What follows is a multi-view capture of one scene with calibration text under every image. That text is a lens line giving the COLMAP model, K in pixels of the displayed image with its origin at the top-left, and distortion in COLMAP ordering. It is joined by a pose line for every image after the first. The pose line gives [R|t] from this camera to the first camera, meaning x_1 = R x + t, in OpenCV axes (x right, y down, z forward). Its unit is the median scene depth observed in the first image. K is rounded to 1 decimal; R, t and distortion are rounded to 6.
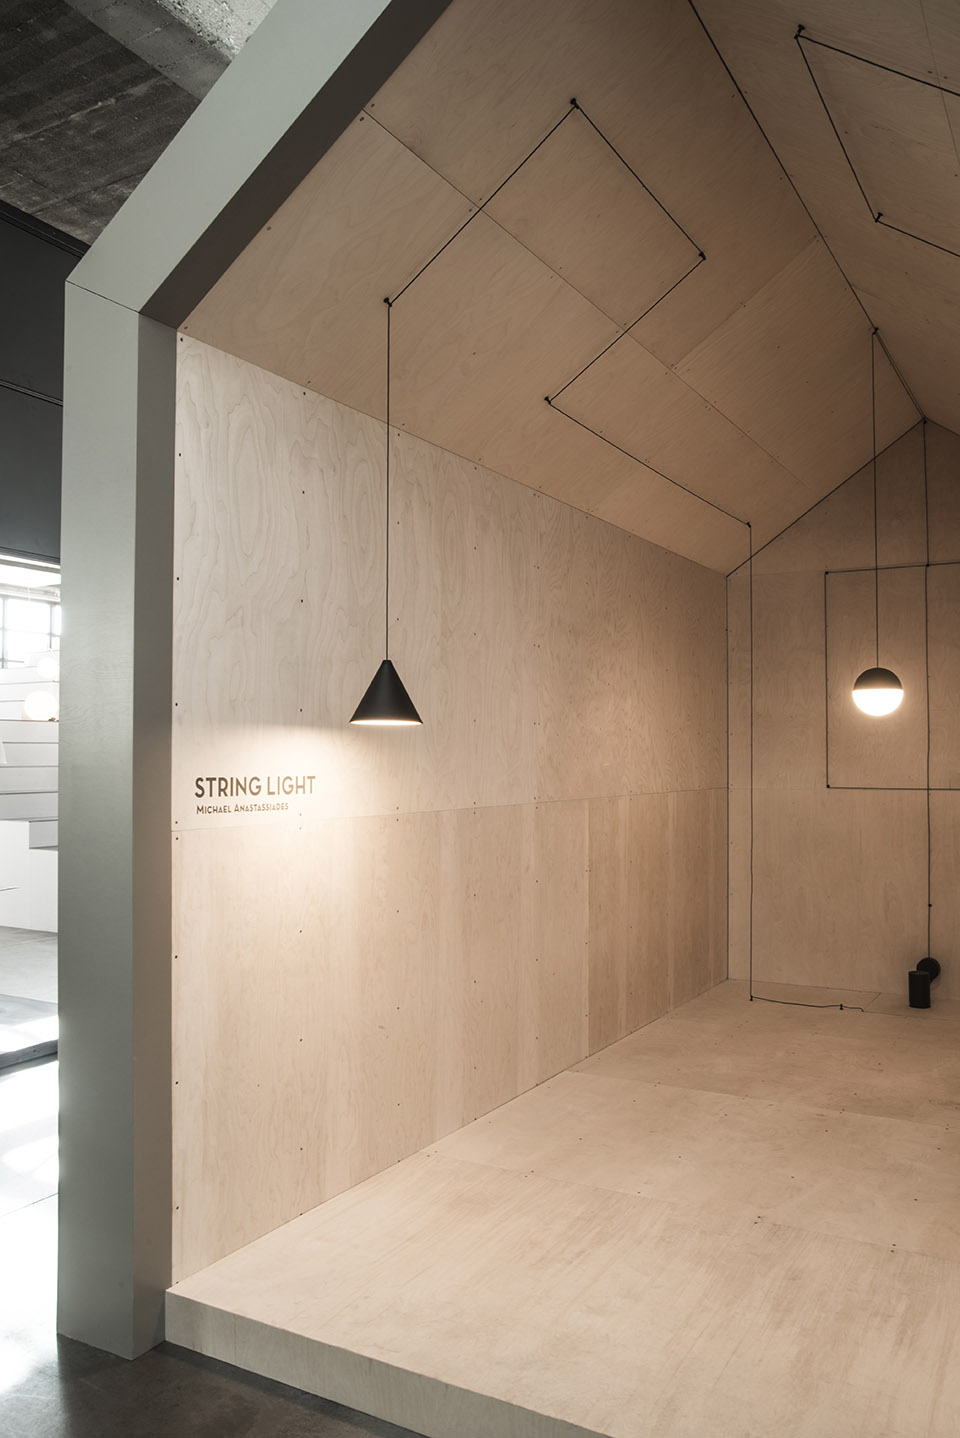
lens RADIAL K [[1144.7, 0, 479.0], [0, 1144.7, 724.4], [0, 0, 1]] dist [-0.086567, 0.111056]
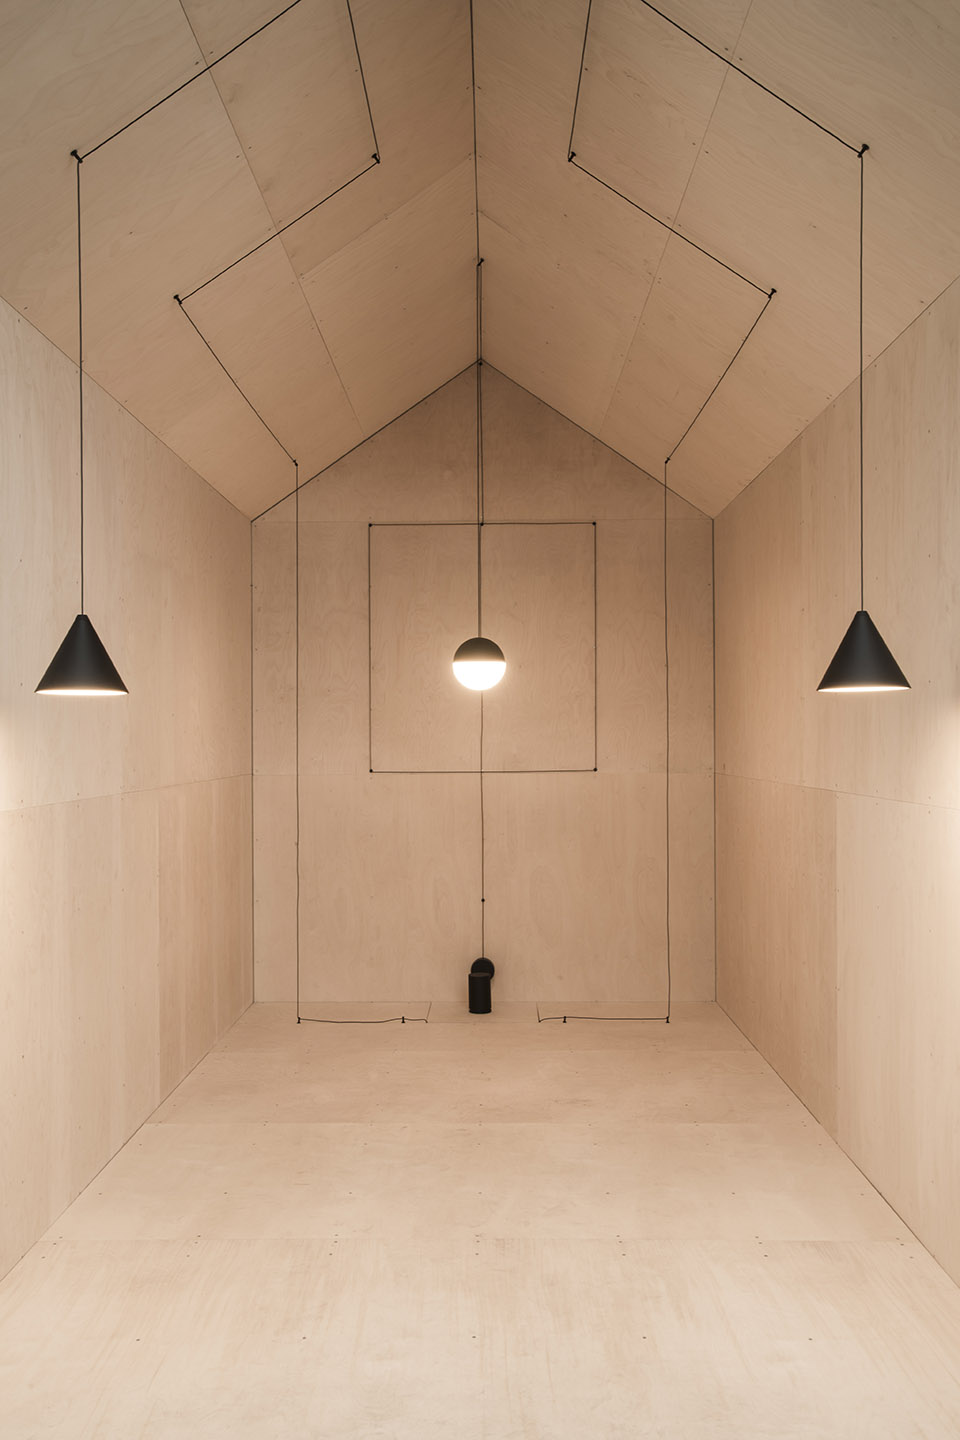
lens RADIAL K [[1455.9, 0, 478.8], [0, 1455.9, 721.3], [0, 0, 1]] dist [0.038228, 0.000000]
pose [[0.872976, 0.000559, 0.487764, -0.277821], [-0.007557, 0.999895, 0.012380, 0.003503], [-0.487705, -0.014493, 0.872888, -0.027365]]
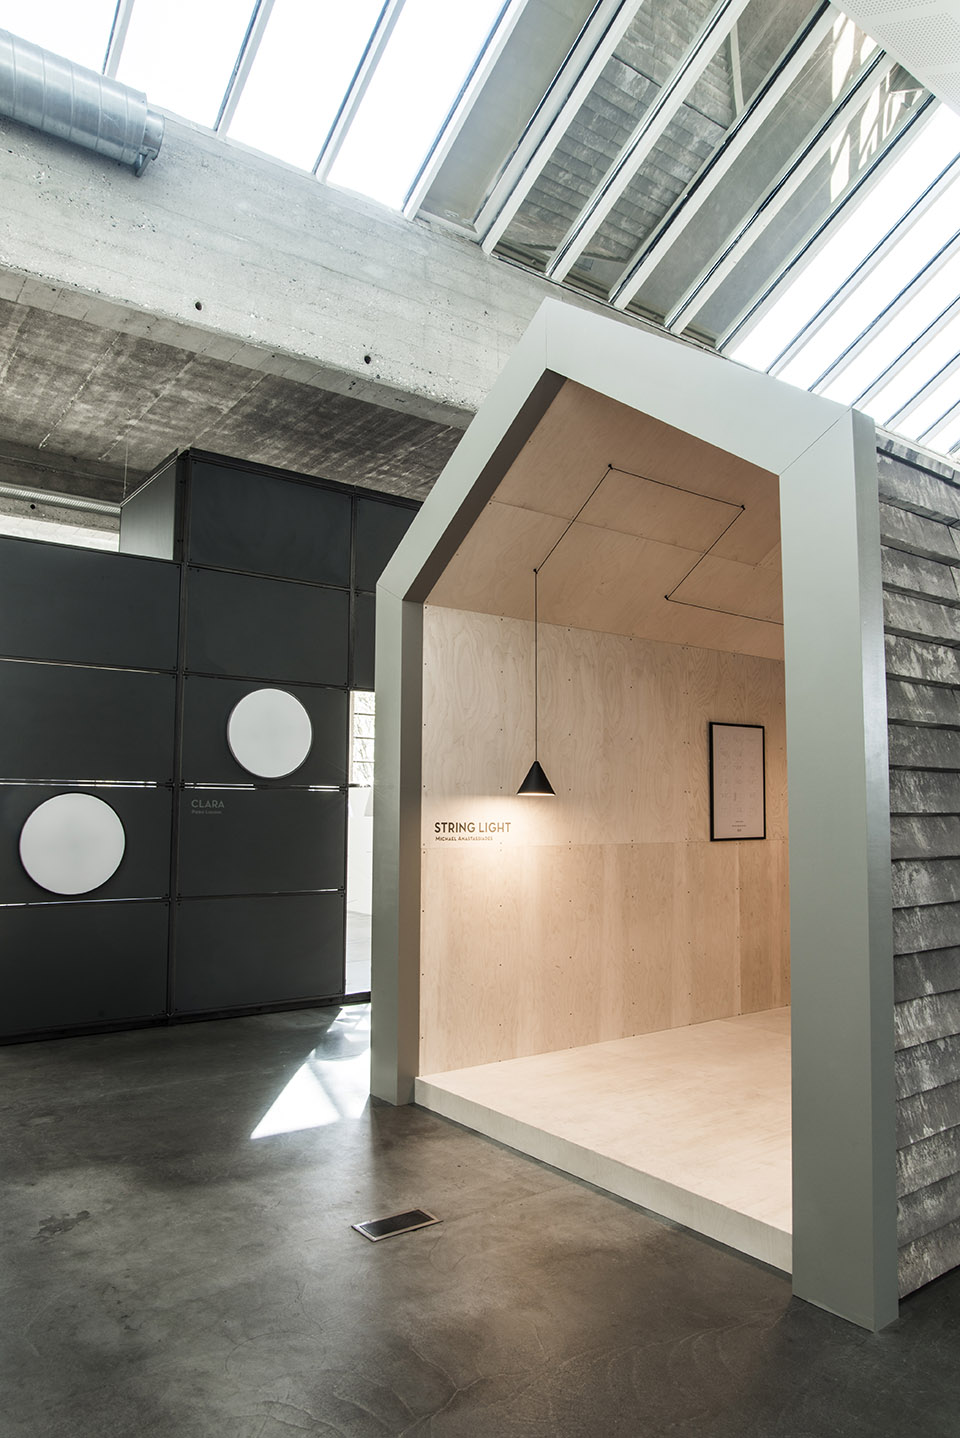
lens RADIAL K [[961.1, 0, 475.6], [0, 961.1, 717.1], [0, 0, 1]] dist [-0.040674, 0.000382]
pose [[0.913526, -0.036615, -0.405130, 0.388385], [0.007584, 0.997301, -0.073035, -0.011156], [0.406710, 0.063647, 0.911337, -0.402821]]
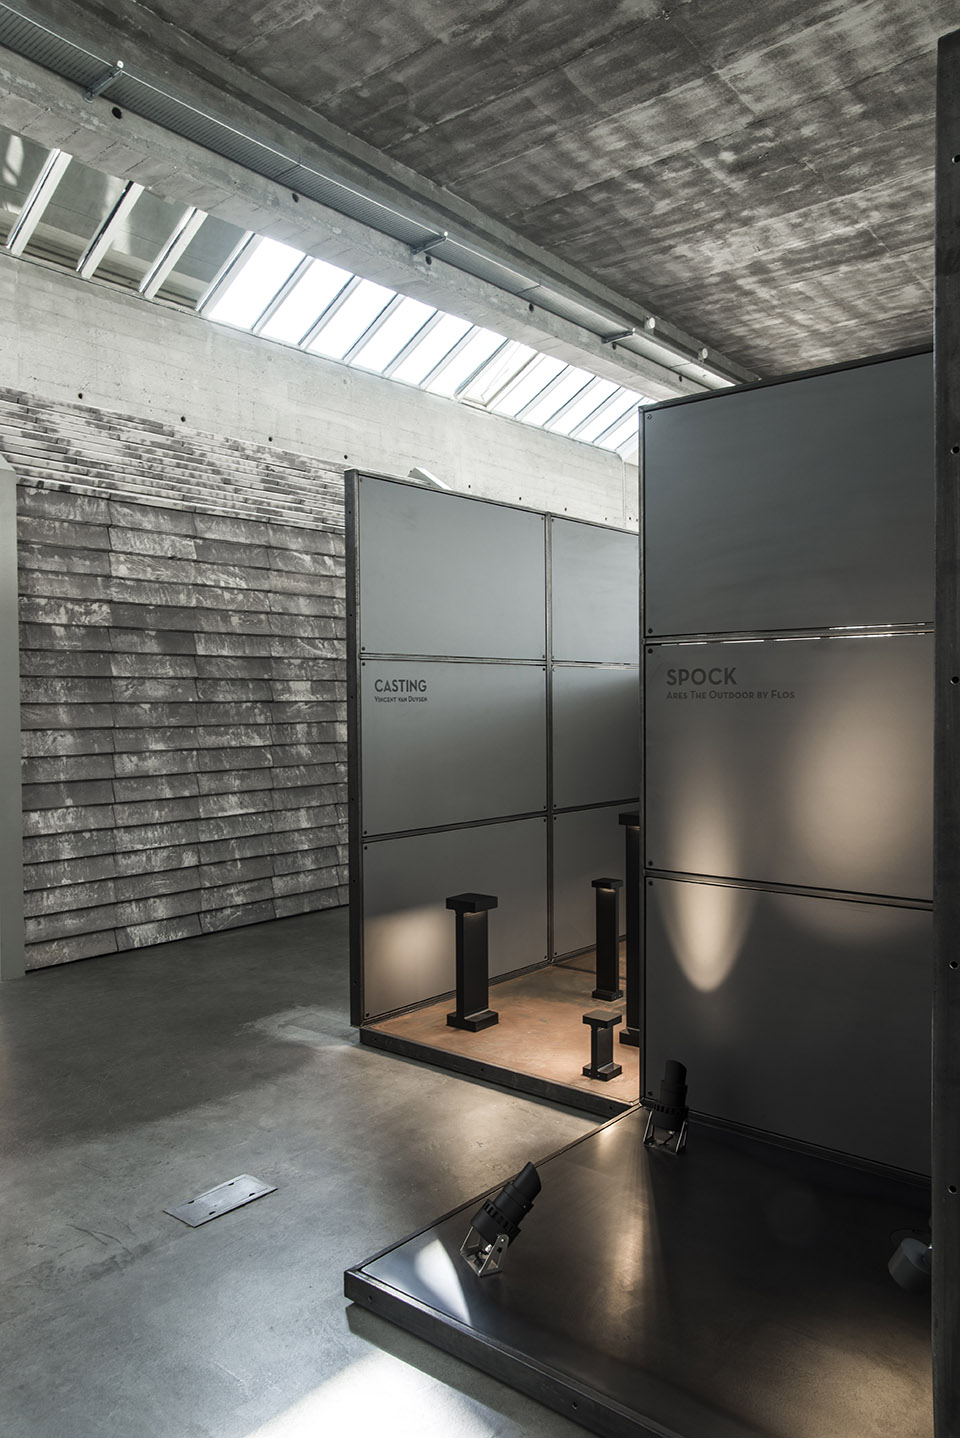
lens RADIAL K [[1021.9, 0, 481.6], [0, 1021.9, 719.2], [0, 0, 1]] dist [0.003672, 0.003602]
pose [[0.983688, -0.006559, -0.179761, 2.527953], [0.015714, 0.998648, 0.049555, -0.047948], [0.179193, -0.051571, 0.982461, -1.535298]]
